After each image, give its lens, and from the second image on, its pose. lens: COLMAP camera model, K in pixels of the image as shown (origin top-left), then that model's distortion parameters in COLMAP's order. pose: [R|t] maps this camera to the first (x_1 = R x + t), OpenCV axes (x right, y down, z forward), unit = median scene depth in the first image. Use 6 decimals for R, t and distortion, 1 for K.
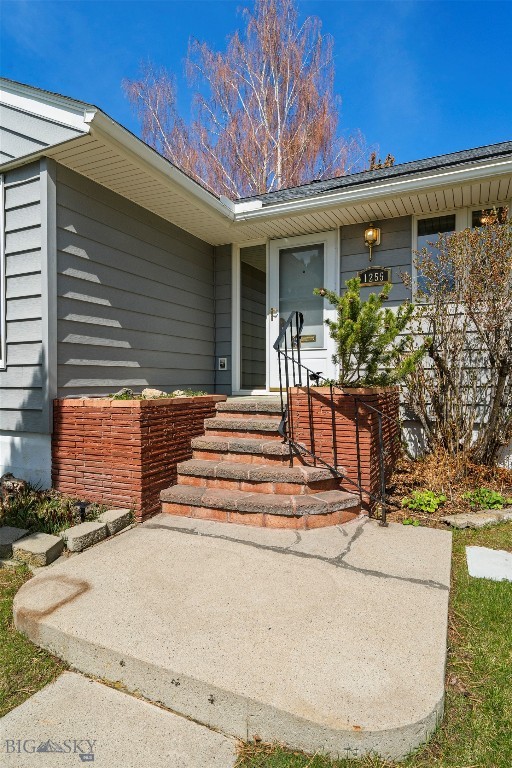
lens RADIAL K [[431.8, 0, 256.0], [0, 431.8, 384.0], [0, 0, 1]] dist [0.000717, 0.000079]
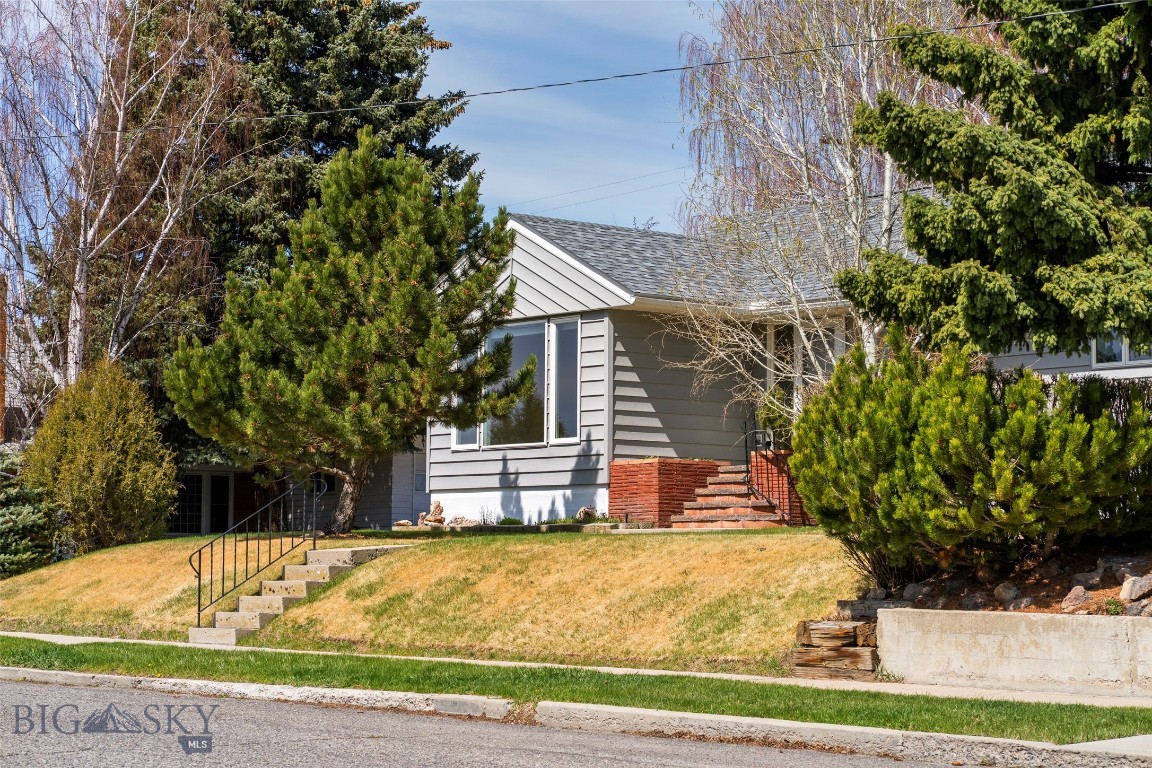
lens RADIAL K [[2687.8, 0, 576.0], [0, 2687.8, 384.0], [0, 0, 1]] dist [-0.021063, -0.088161]
pose [[0.919375, -0.021158, -0.392814, 3.321799], [-0.011905, 0.996599, -0.081541, 0.565356], [0.393203, 0.079643, 0.915996, -8.173490]]
